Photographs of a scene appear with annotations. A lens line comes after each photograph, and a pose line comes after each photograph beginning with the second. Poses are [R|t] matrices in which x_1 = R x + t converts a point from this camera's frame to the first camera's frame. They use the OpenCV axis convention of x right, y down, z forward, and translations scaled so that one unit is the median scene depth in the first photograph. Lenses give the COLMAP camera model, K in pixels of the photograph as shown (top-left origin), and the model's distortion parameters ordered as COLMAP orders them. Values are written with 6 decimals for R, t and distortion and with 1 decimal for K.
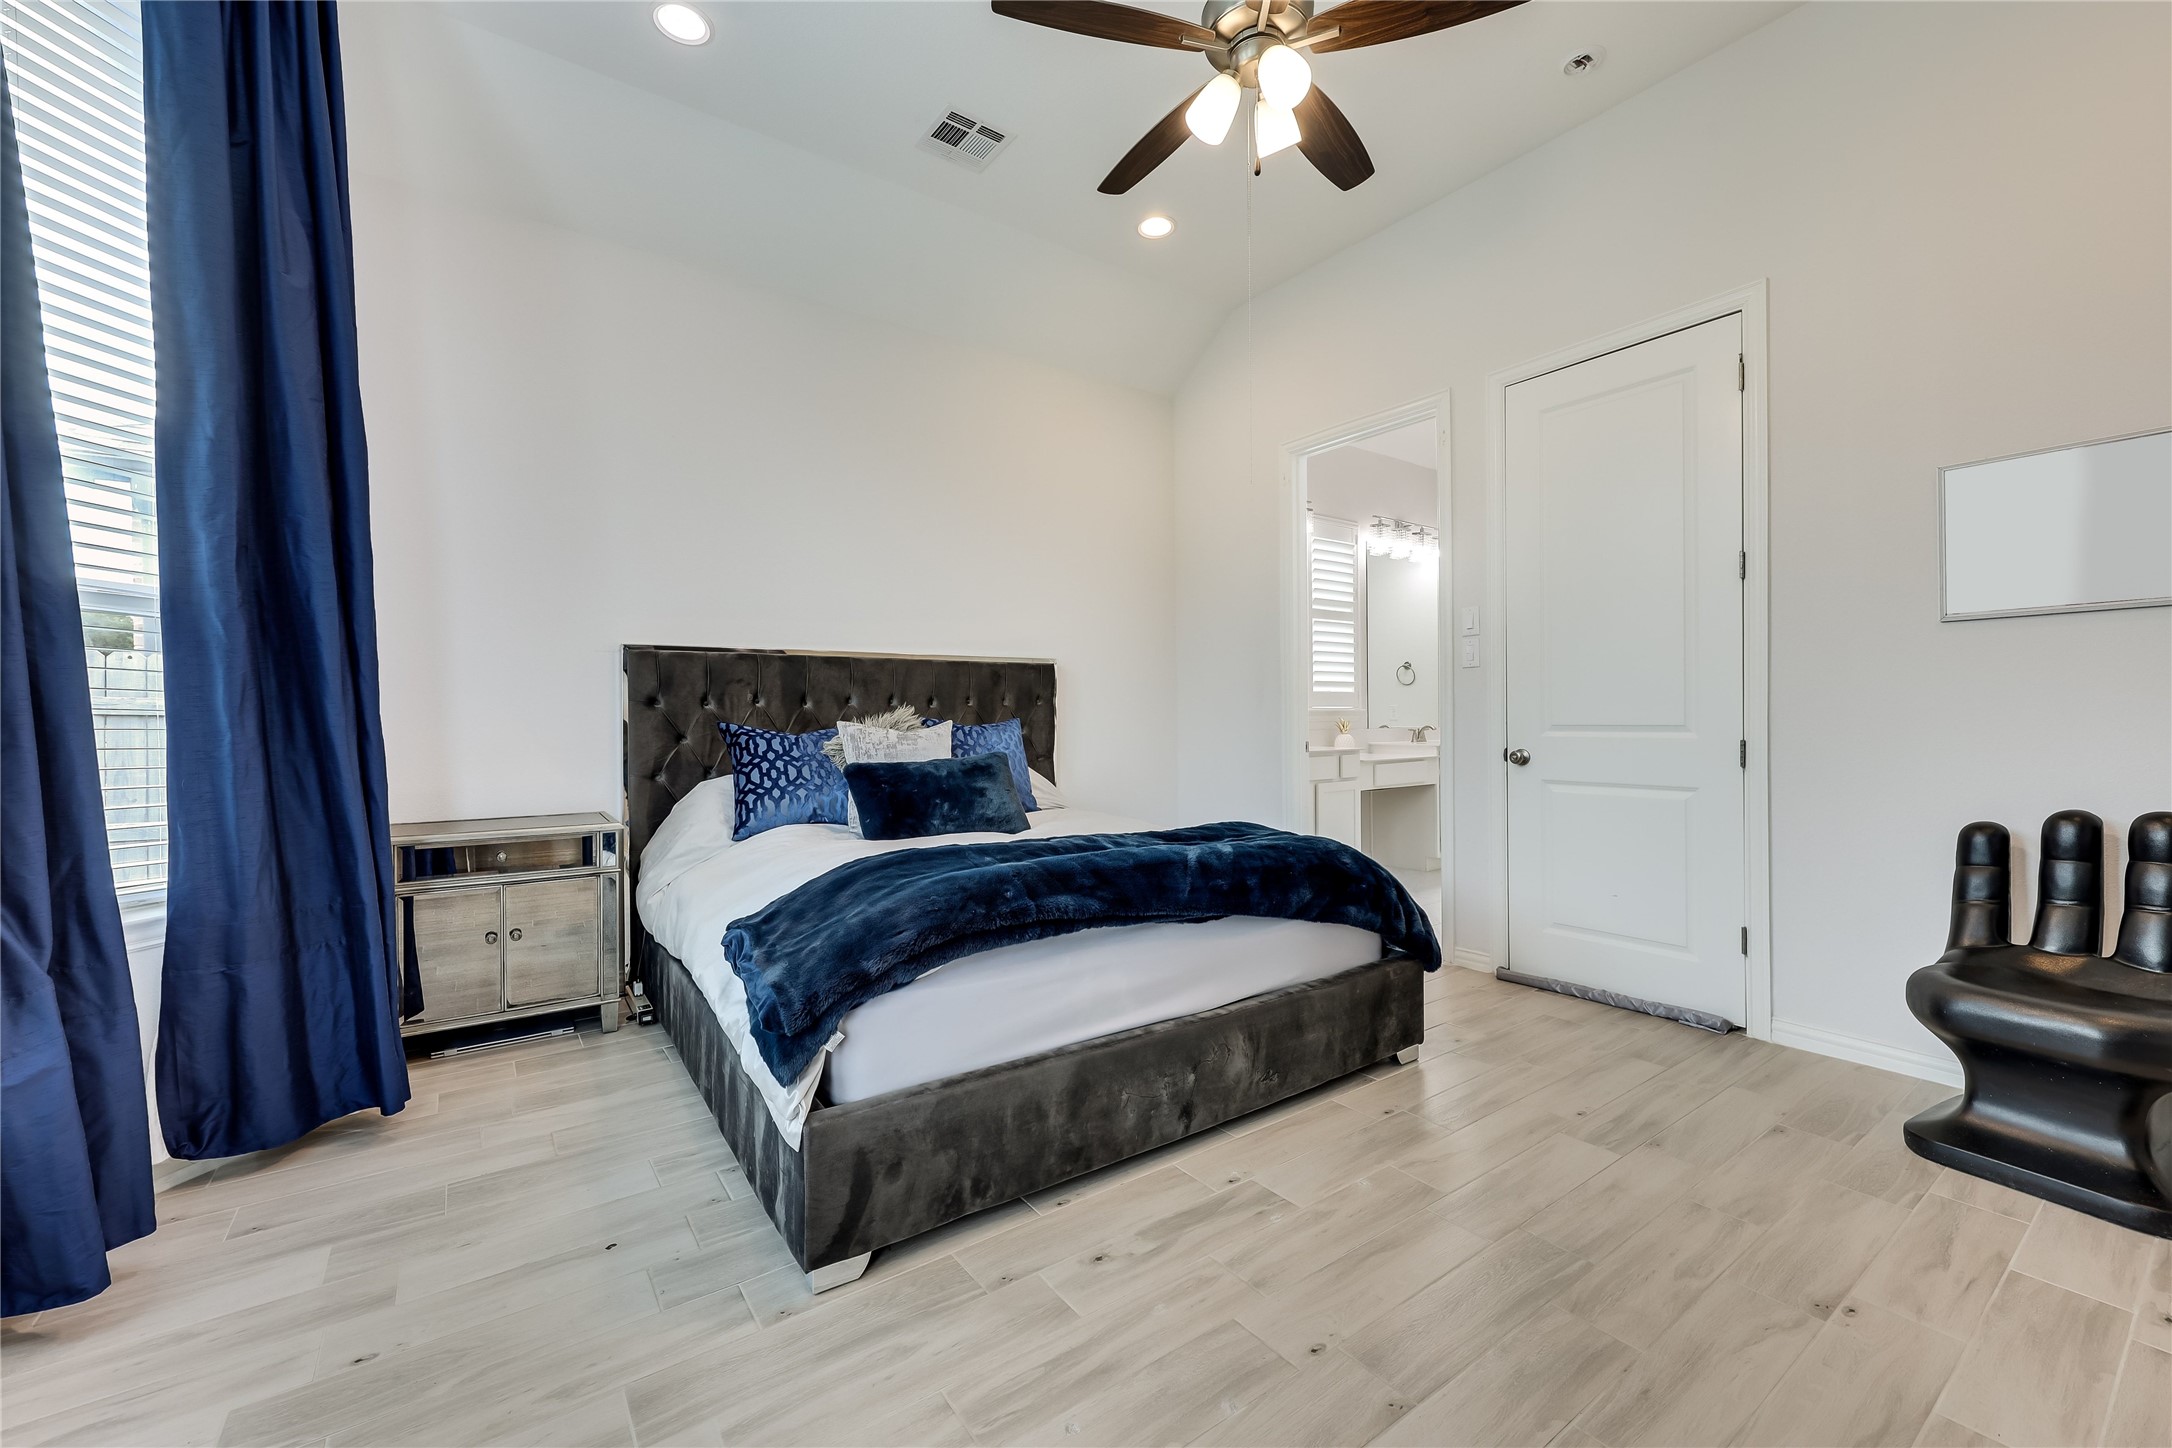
lens RADIAL K [[868.2, 0, 1080.3], [0, 868.2, 730.8], [0, 0, 1]] dist [0.001878, 0.000610]
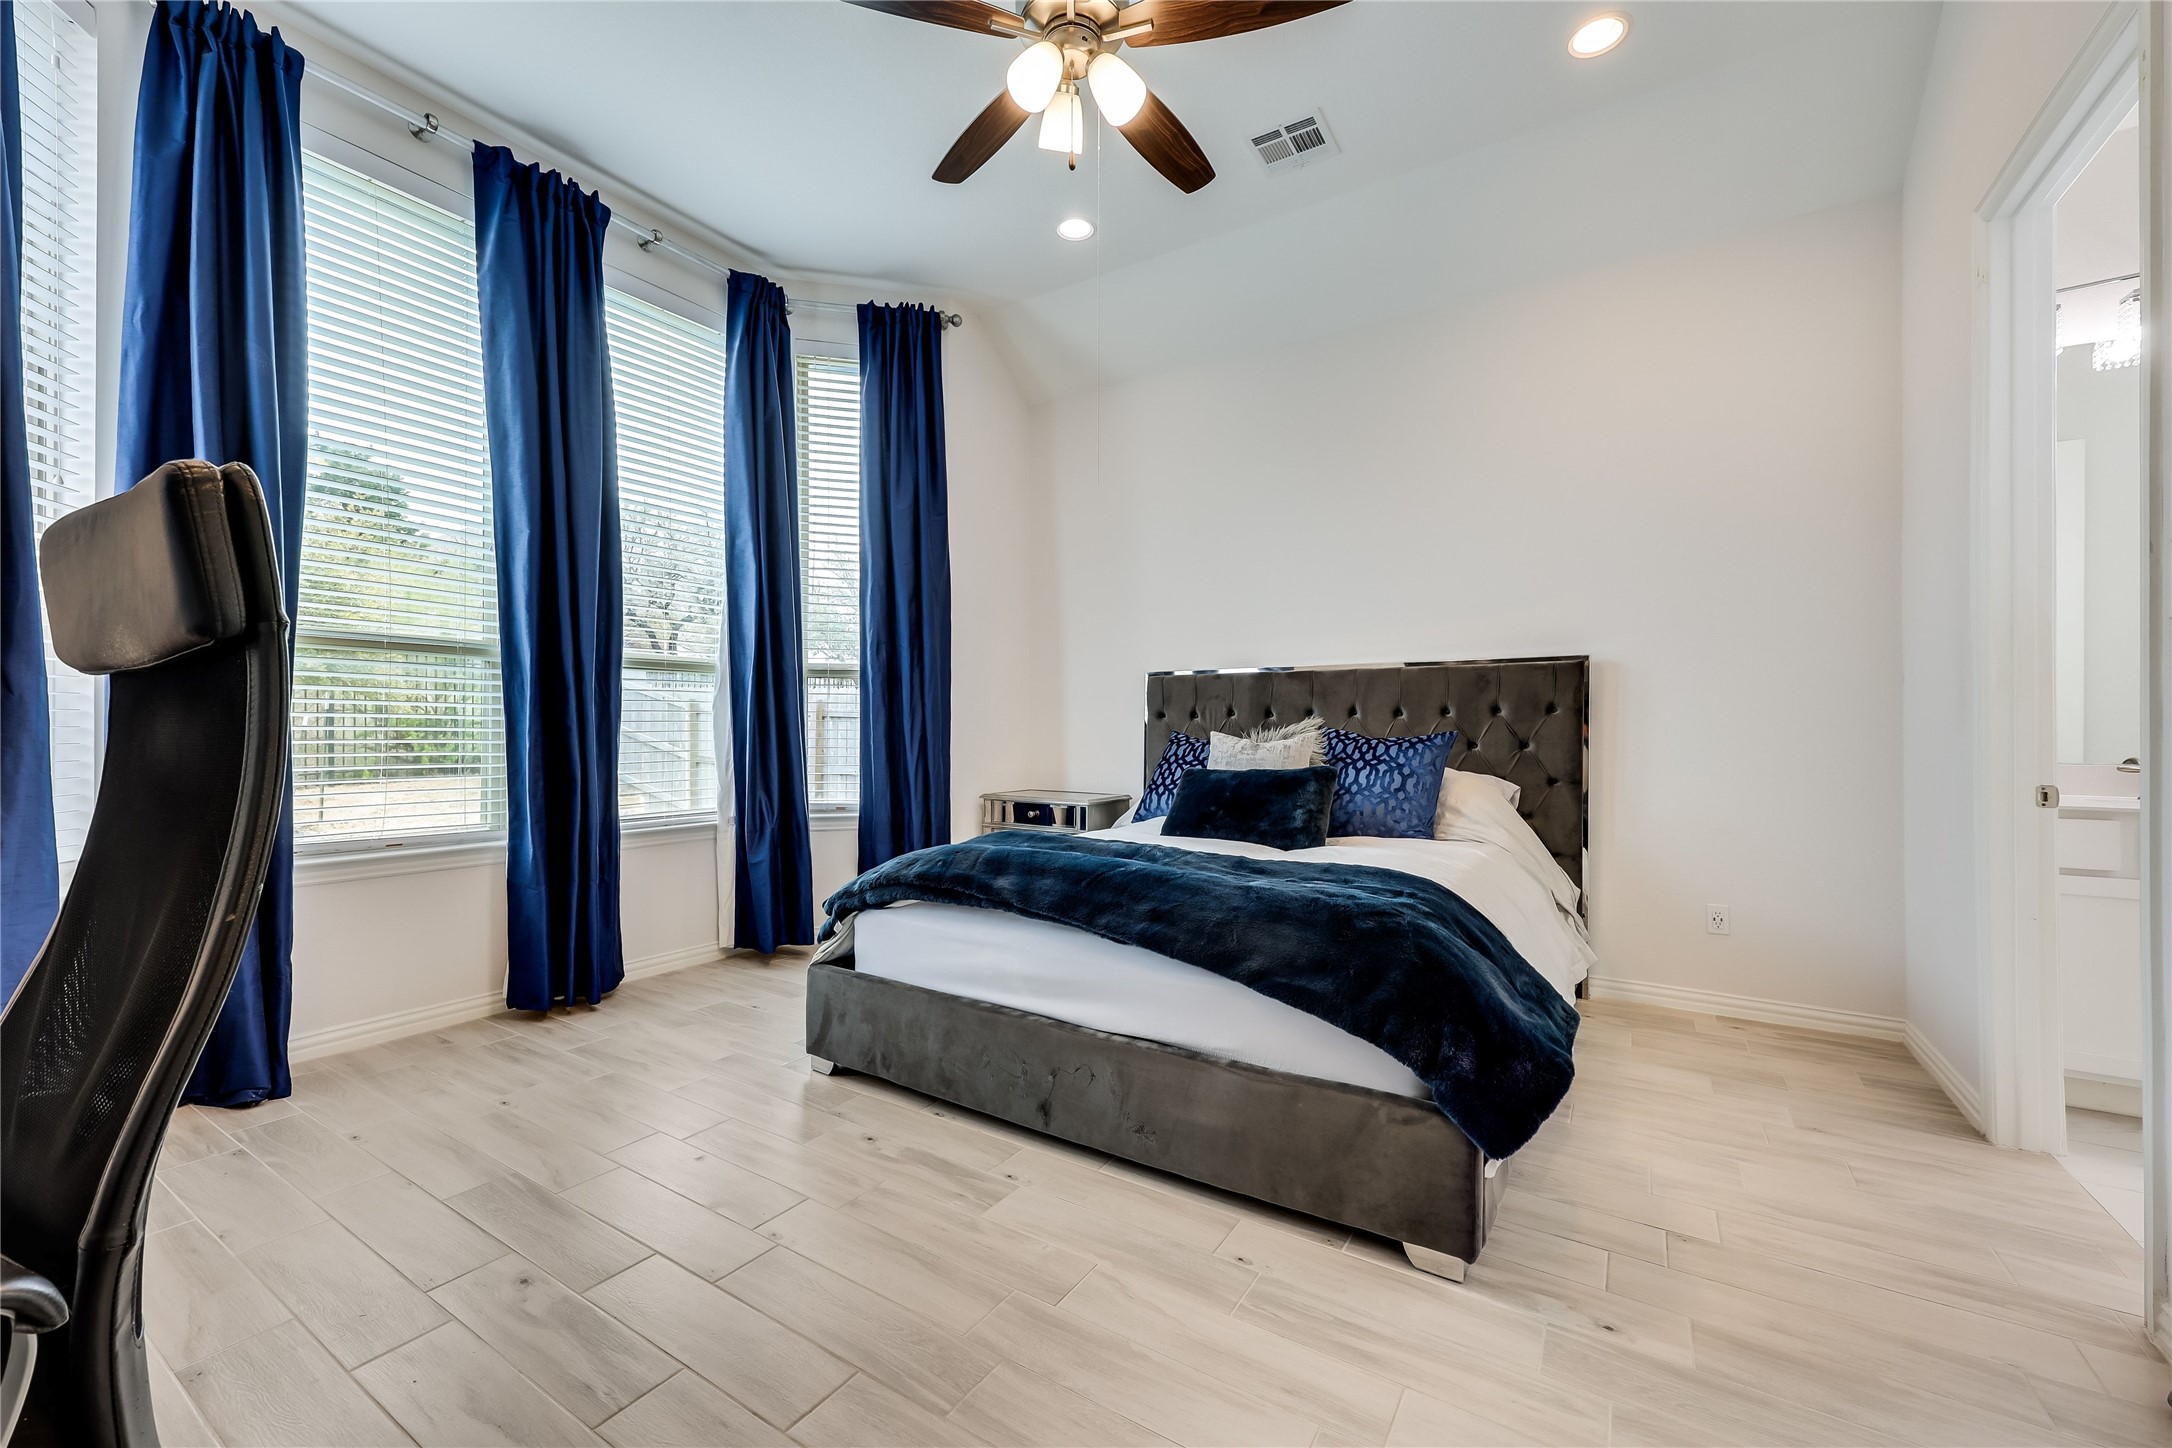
lens RADIAL K [[868.2, 0, 1077.9], [0, 868.2, 720.7], [0, 0, 1]] dist [0.001878, 0.000610]
pose [[0.367173, 0.000489, -0.930153, 1.104272], [-0.019210, 0.999791, -0.007058, -0.020973], [0.929954, 0.020460, 0.367106, 0.642269]]
